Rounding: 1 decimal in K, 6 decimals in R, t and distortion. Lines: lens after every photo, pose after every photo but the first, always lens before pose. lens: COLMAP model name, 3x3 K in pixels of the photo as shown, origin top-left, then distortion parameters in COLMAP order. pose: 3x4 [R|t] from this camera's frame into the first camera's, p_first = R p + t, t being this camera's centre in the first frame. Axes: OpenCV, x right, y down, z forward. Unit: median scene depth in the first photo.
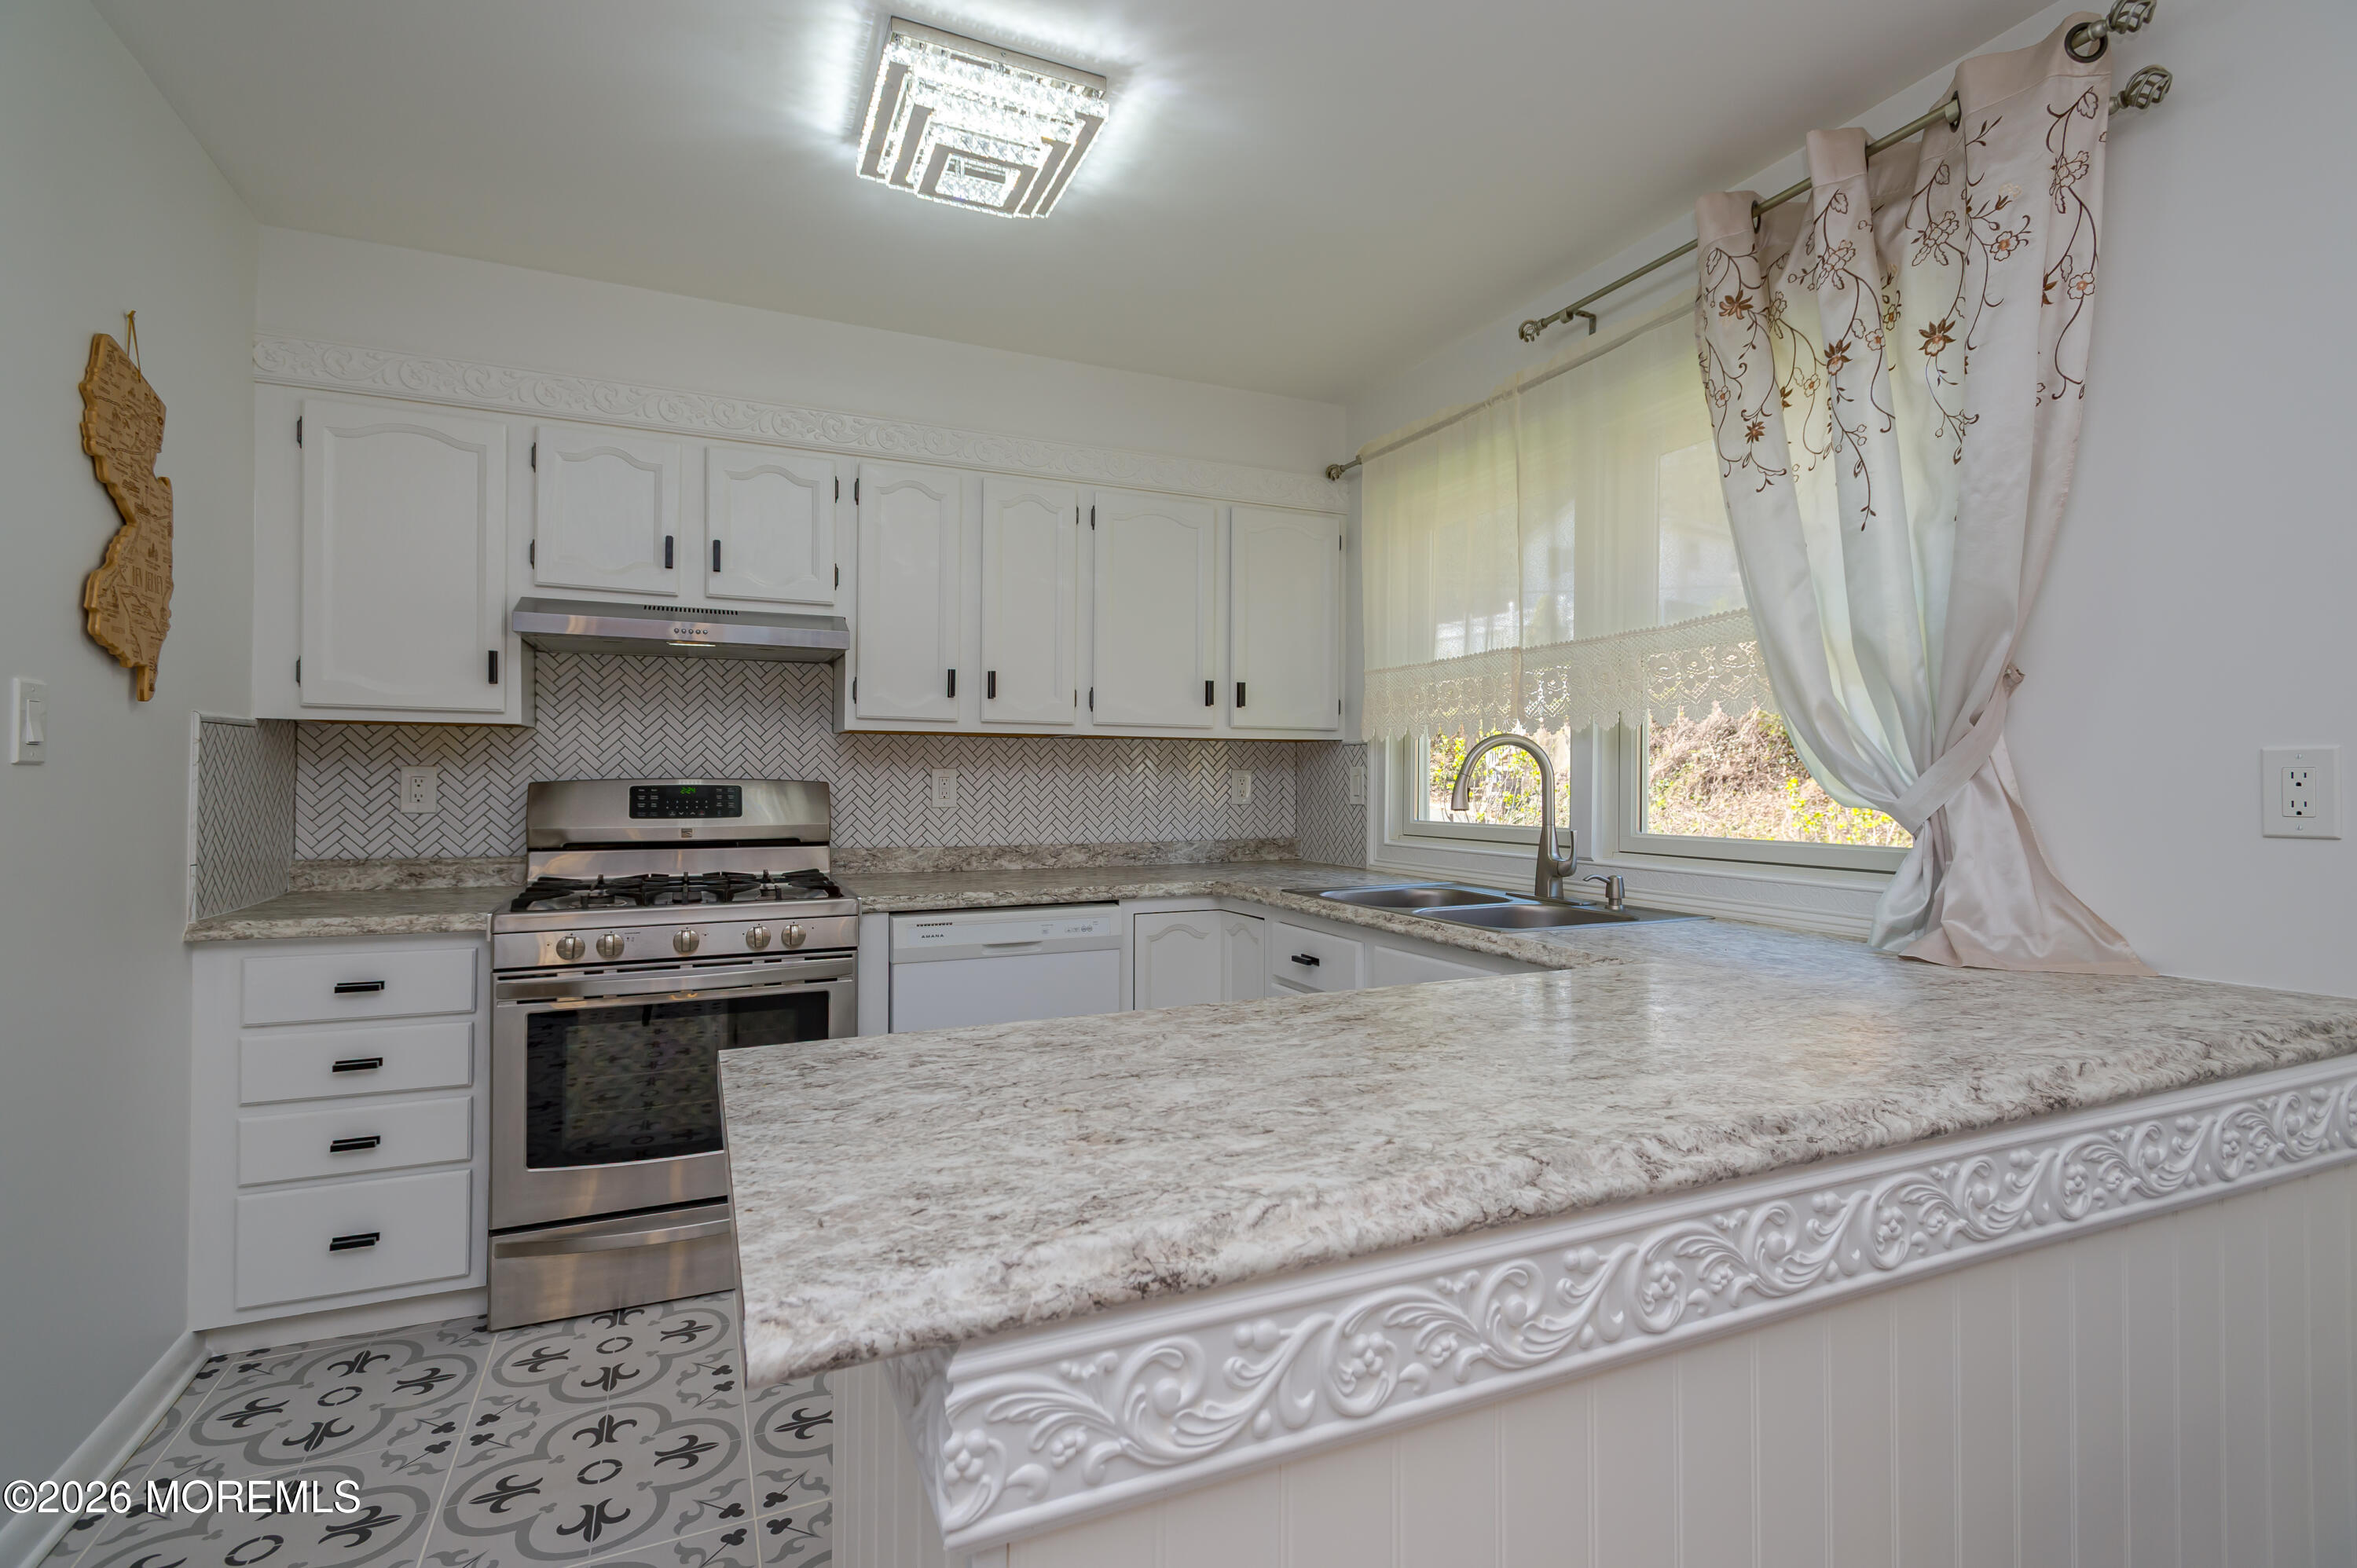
lens RADIAL K [[1098.7, 0, 1175.3], [0, 1098.7, 776.6], [0, 0, 1]] dist [0.016313, -0.006701]
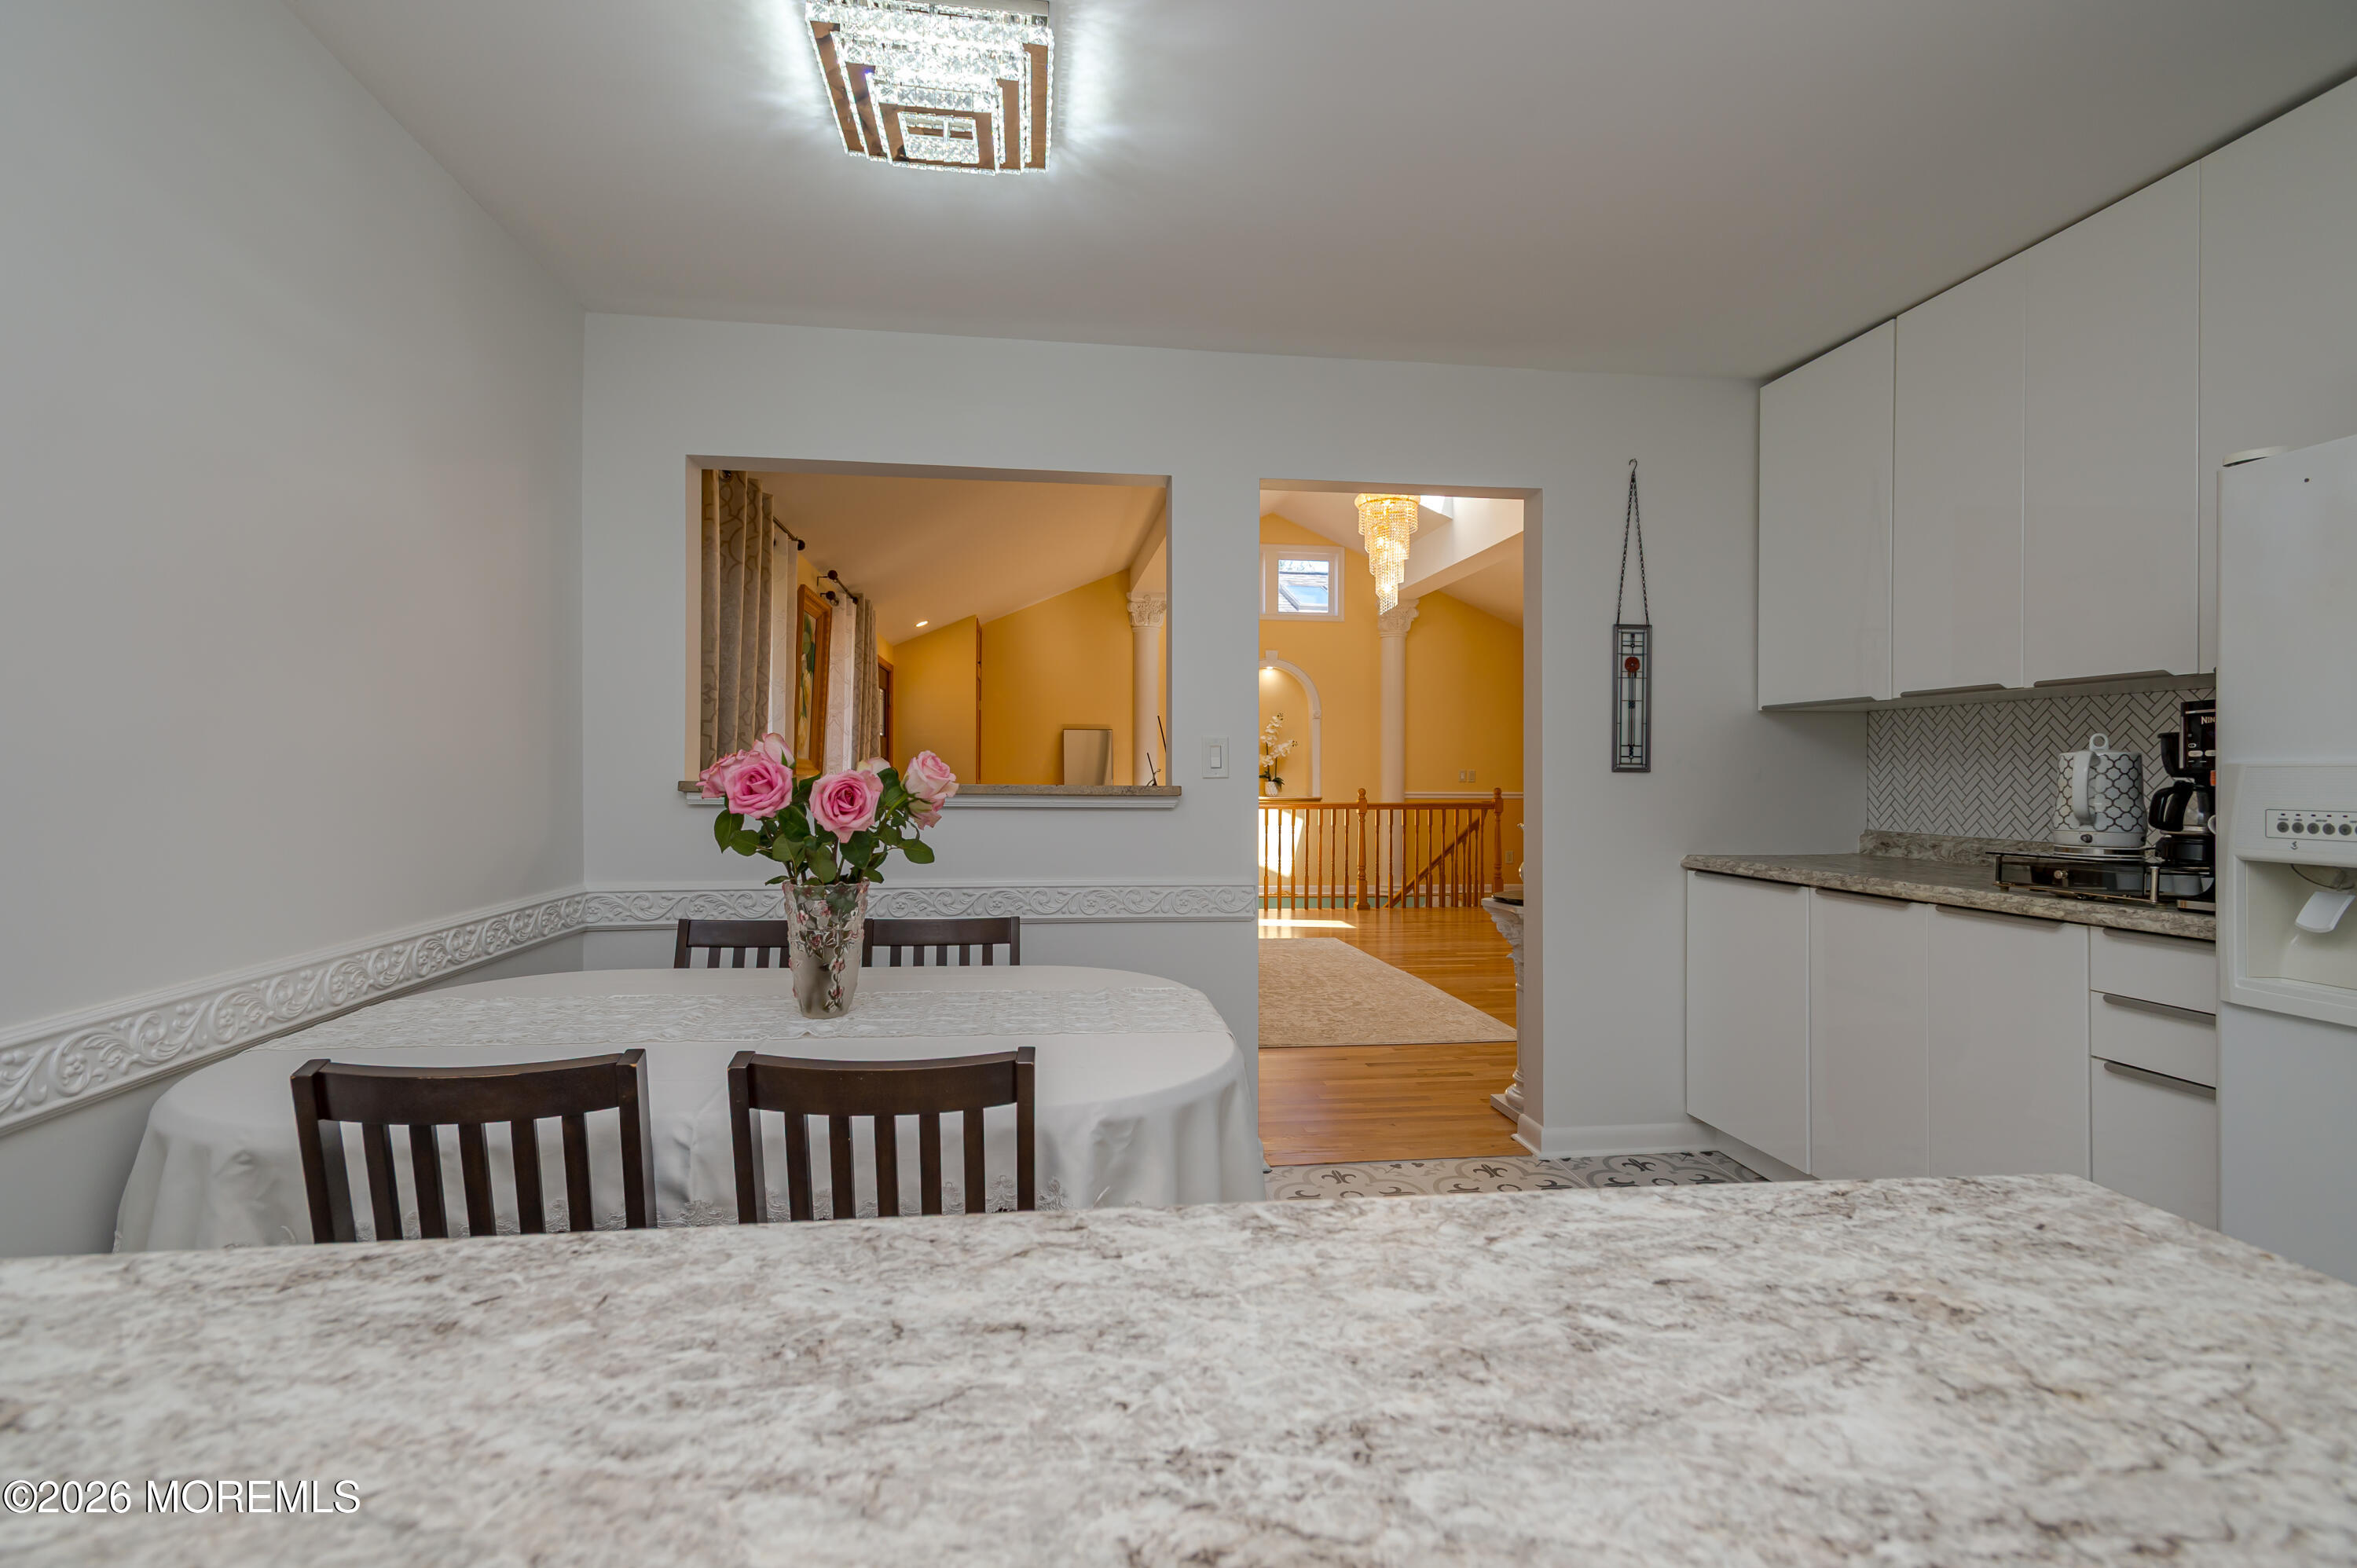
lens RADIAL K [[1098.7, 0, 1174.1], [0, 1098.7, 768.3], [0, 0, 1]] dist [0.016313, -0.006701]
pose [[-0.958630, -0.008631, 0.284523, 0.061561], [-0.011607, 0.999894, -0.008775, 0.001909], [-0.284417, -0.011714, -0.958629, 0.587961]]
